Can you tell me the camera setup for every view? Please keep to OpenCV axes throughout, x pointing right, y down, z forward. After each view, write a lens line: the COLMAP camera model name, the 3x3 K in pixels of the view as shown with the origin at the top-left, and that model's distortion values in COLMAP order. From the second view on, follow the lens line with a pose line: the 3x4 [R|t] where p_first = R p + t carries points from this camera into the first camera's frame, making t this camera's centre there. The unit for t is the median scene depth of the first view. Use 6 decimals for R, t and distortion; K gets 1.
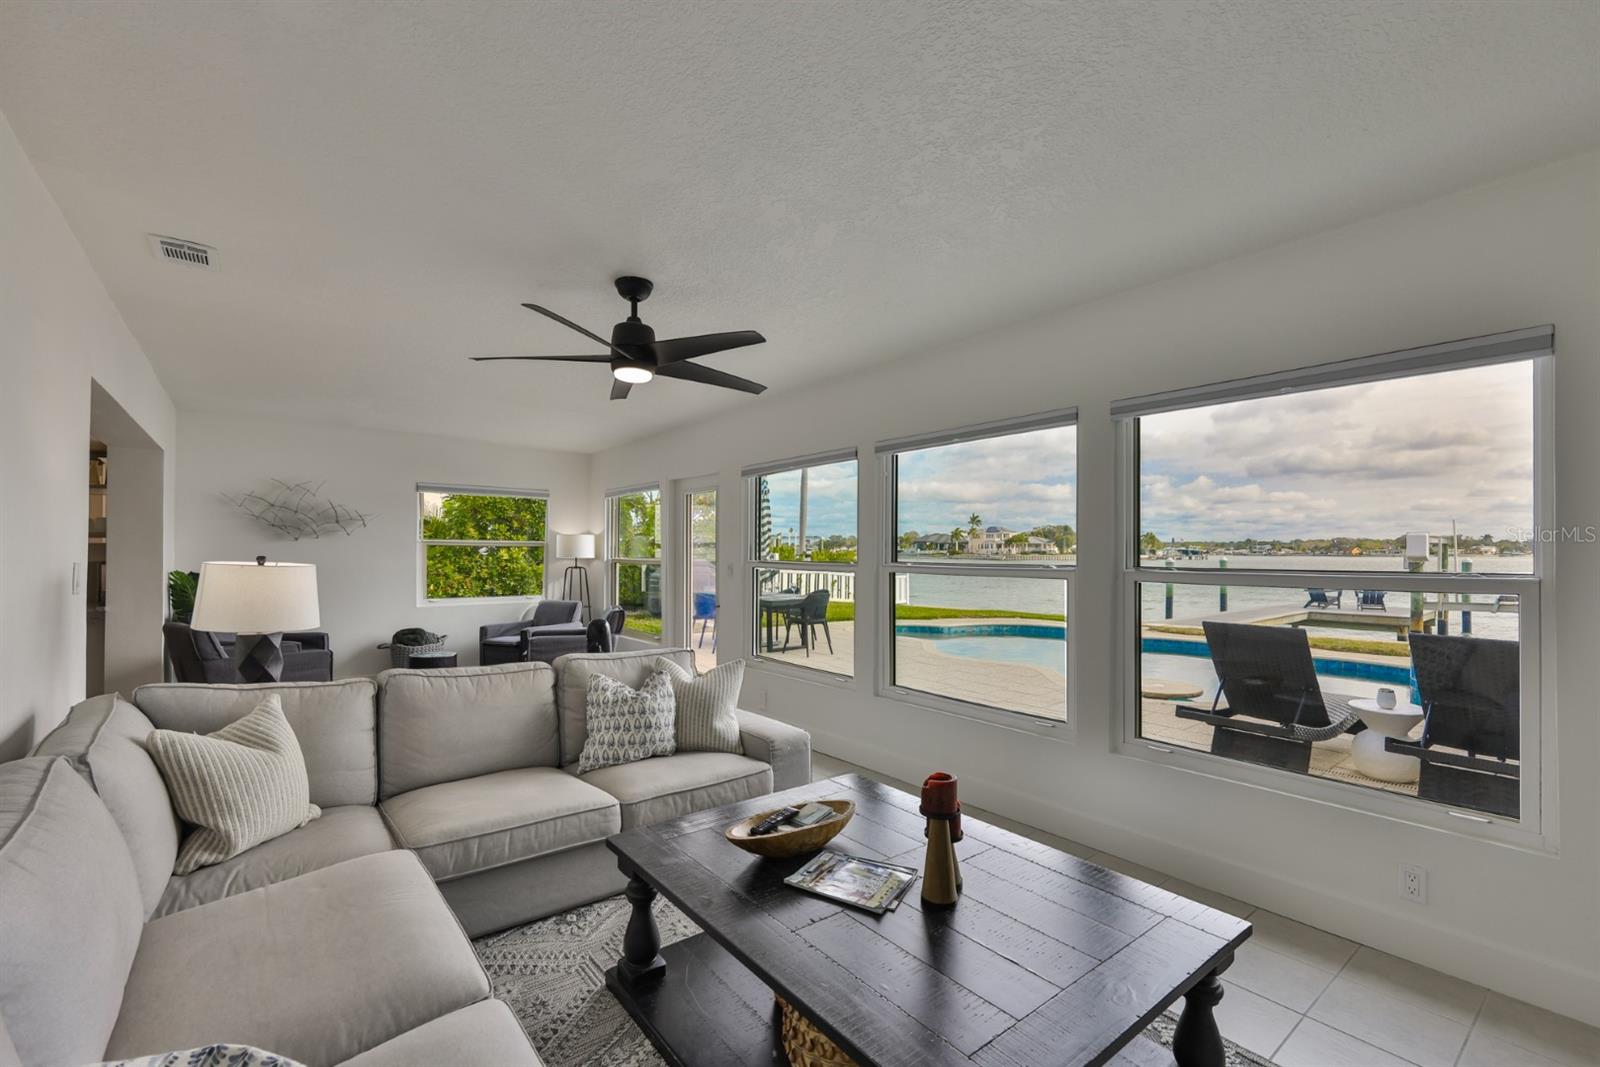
lens RADIAL K [[681.0, 0, 804.3], [0, 681.0, 548.0], [0, 0, 1]] dist [-0.000060, 0.000064]
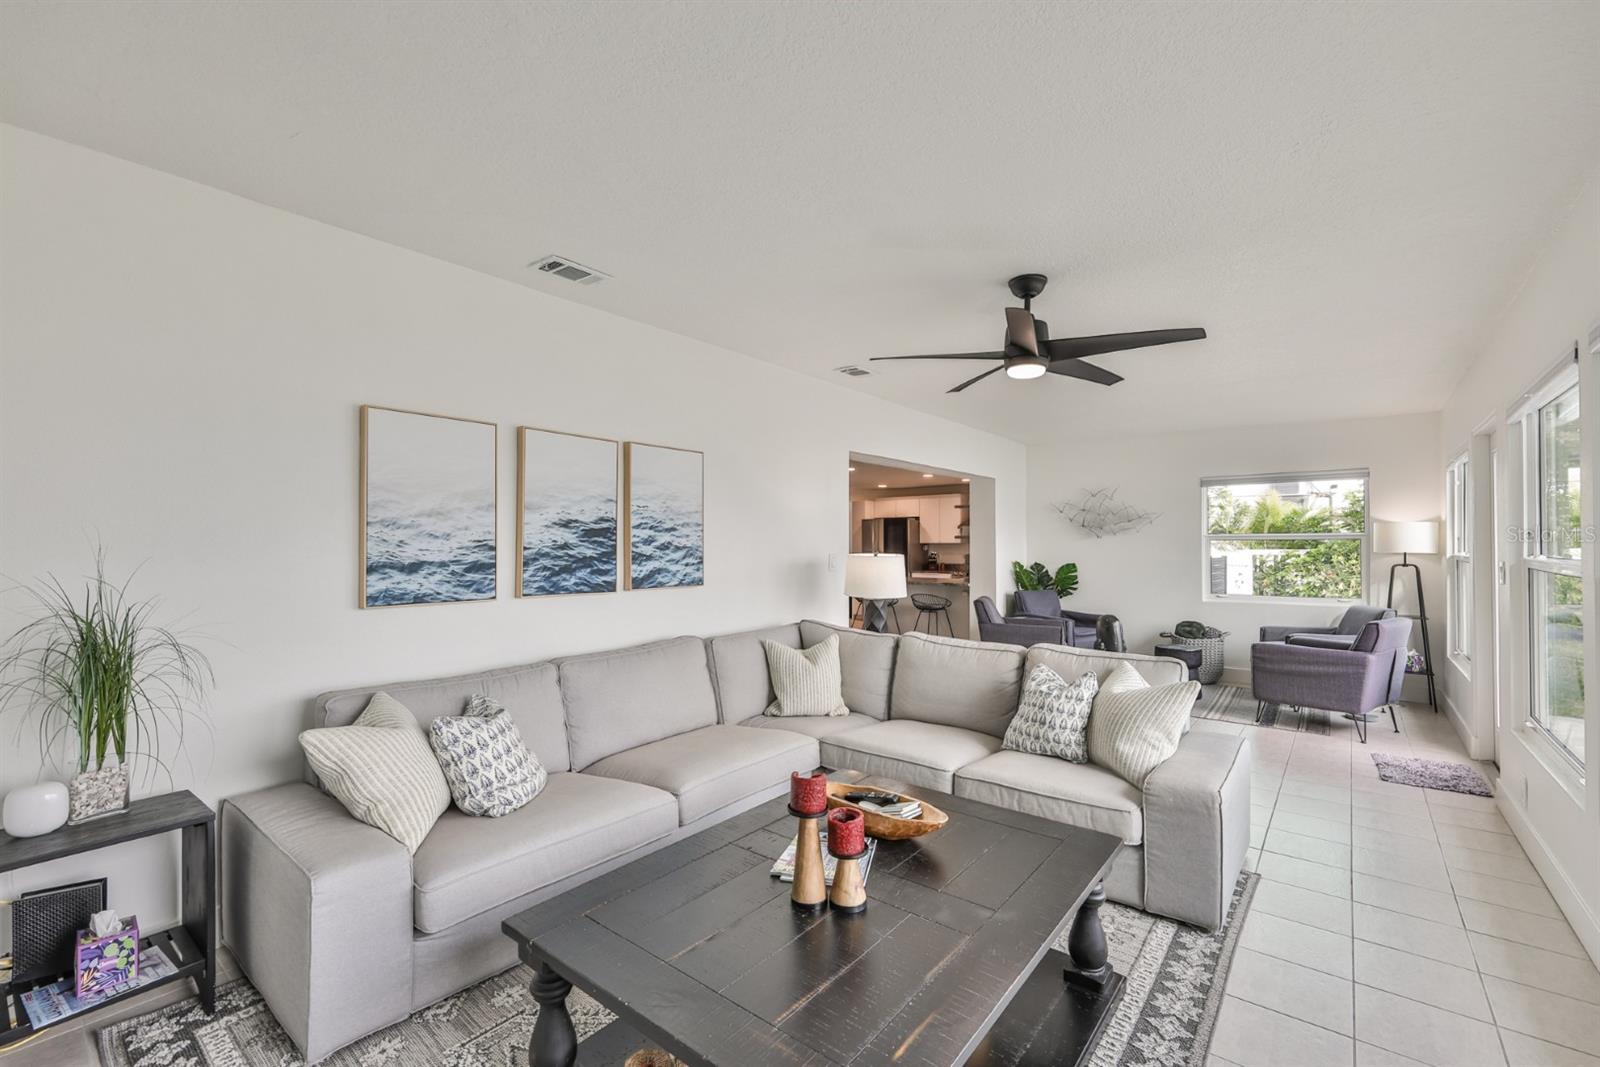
lens RADIAL K [[684.4, 0, 800.0], [0, 684.4, 533.5], [0, 0, 1]] dist [-0.000474, -0.000035]
pose [[0.223761, -0.025803, -0.974302, 0.274968], [0.011117, 0.999652, -0.023921, 0.003859], [0.974581, -0.005478, 0.223970, 0.183046]]
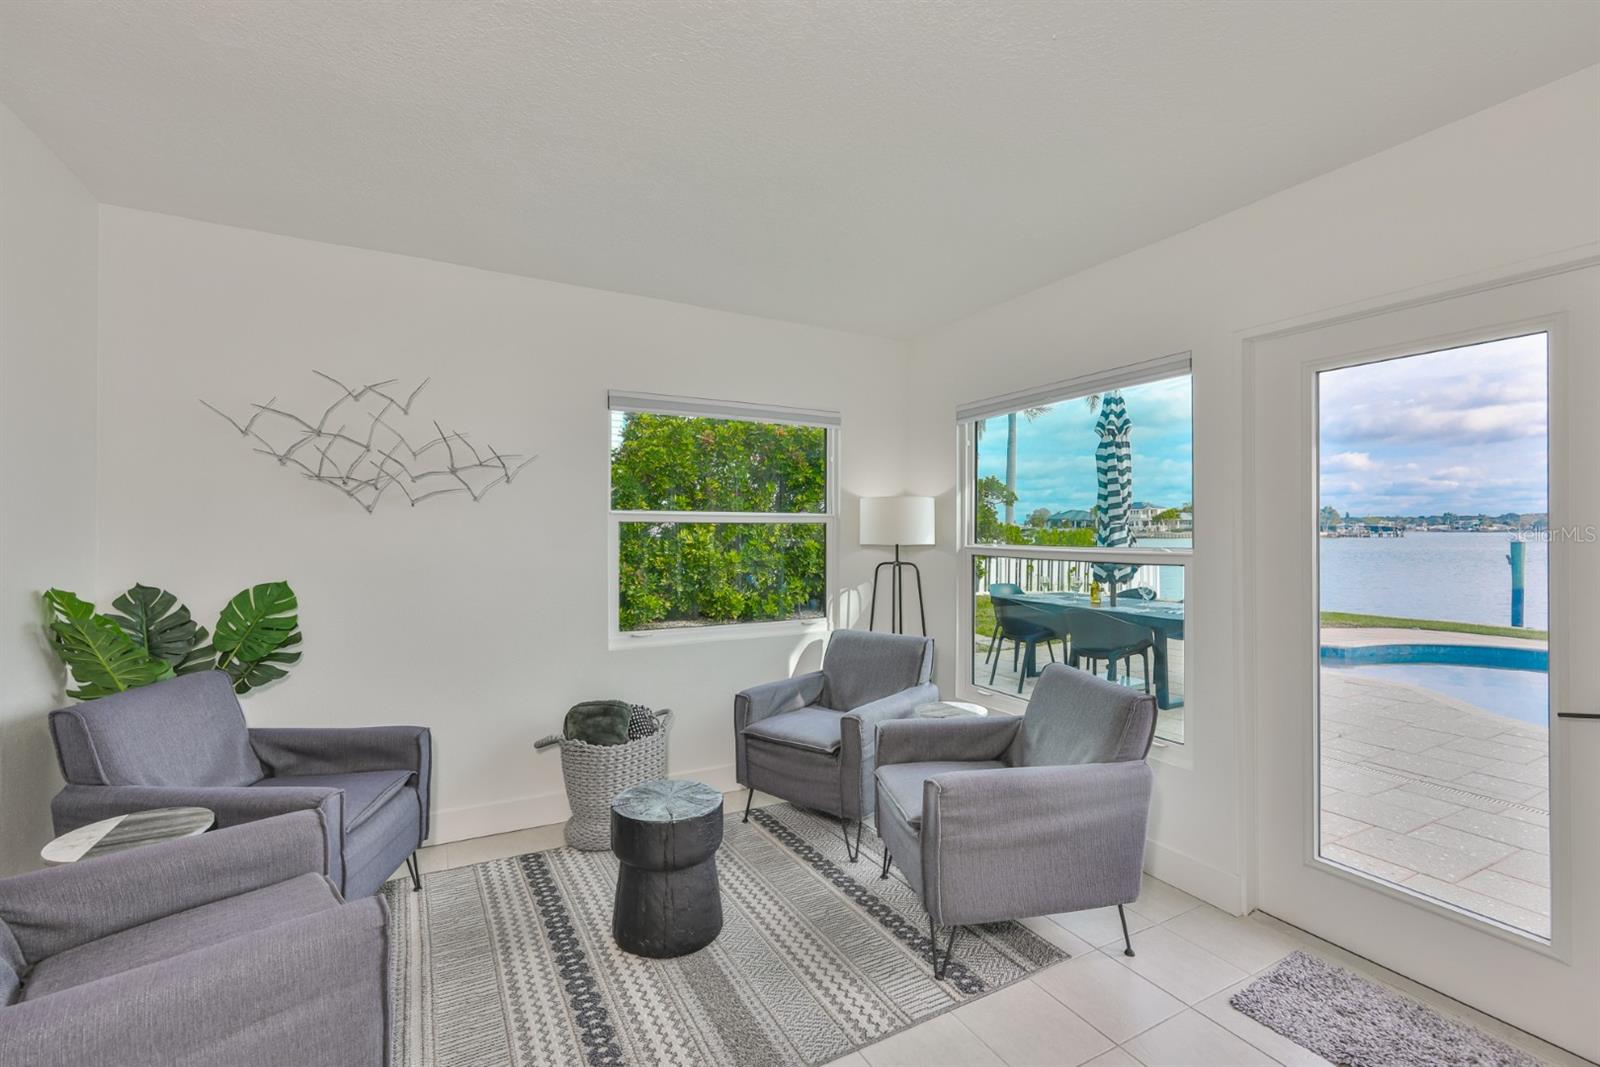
lens RADIAL K [[697.4, 0, 800.0], [0, 697.4, 533.5], [0, 0, 1]] dist [0.001691, 0.000268]
pose [[0.984176, -0.005674, -0.177103, -0.333854], [0.007199, 0.999942, 0.007971, 0.001476], [0.177048, -0.009120, 0.984160, 0.518123]]
